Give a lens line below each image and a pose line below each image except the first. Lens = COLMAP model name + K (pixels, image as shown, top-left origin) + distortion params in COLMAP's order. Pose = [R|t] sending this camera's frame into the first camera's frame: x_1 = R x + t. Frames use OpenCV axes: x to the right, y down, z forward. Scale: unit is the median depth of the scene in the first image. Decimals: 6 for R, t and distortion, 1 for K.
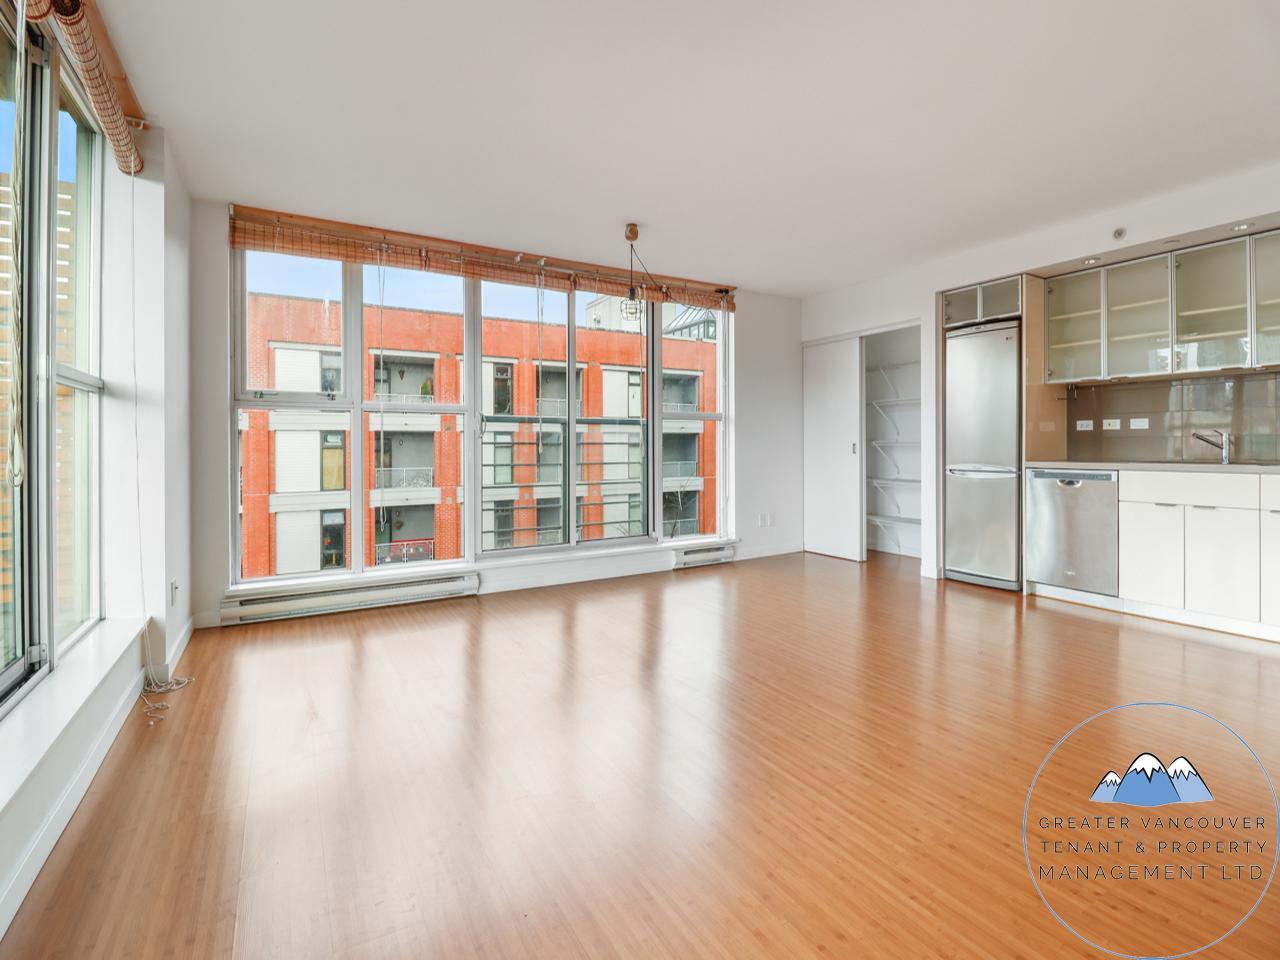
lens RADIAL K [[601.8, 0, 633.5], [0, 601.8, 462.8], [0, 0, 1]] dist [0.009448, -0.013093]
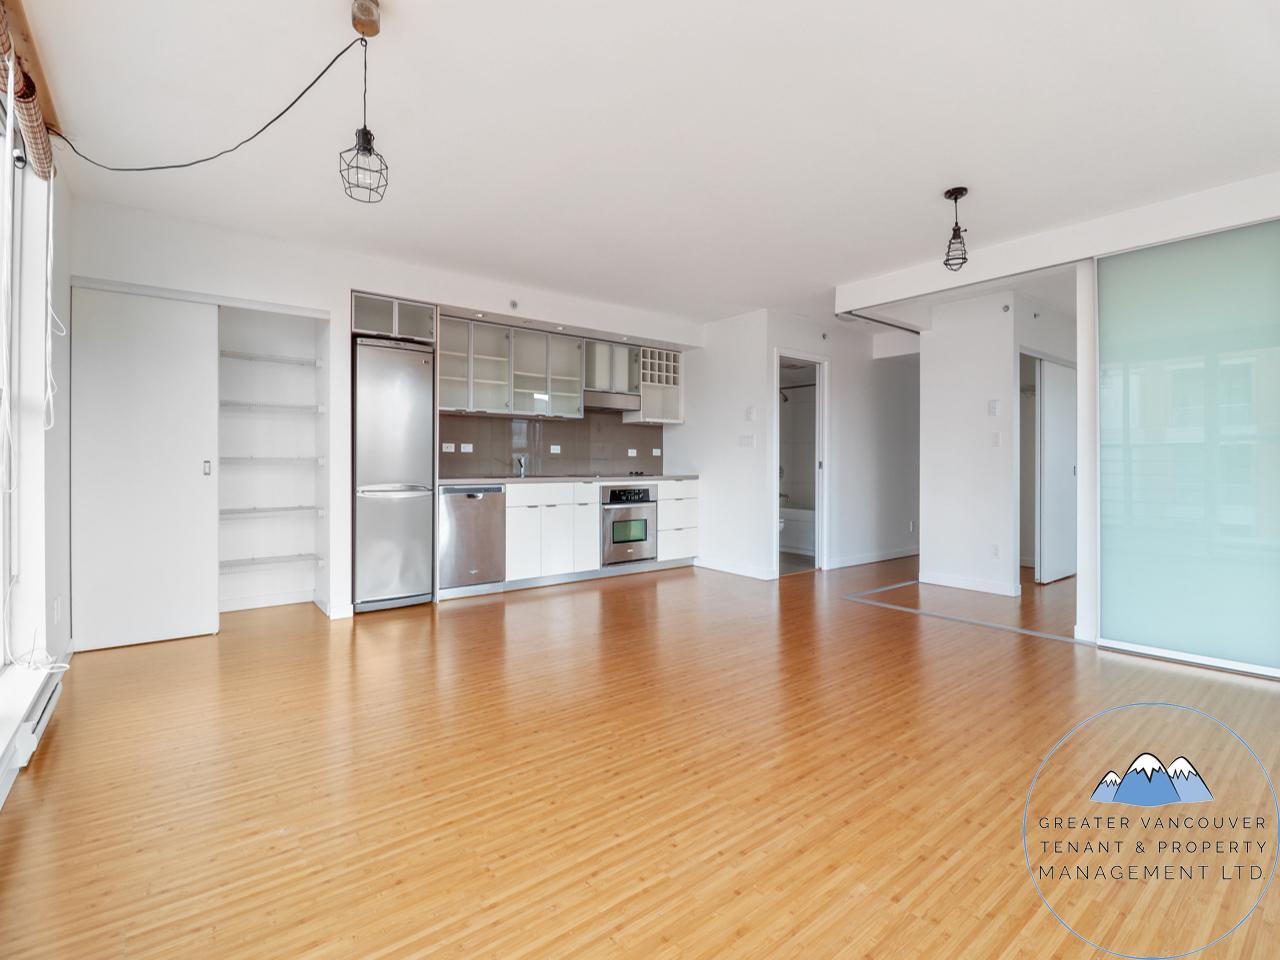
lens RADIAL K [[601.8, 0, 639.8], [0, 601.8, 476.6], [0, 0, 1]] dist [0.009448, -0.013093]
pose [[-0.137546, -0.011018, 0.990434, -0.470548], [0.026280, 0.999546, 0.014769, -0.013177], [-0.990147, 0.028060, -0.137193, 0.790006]]
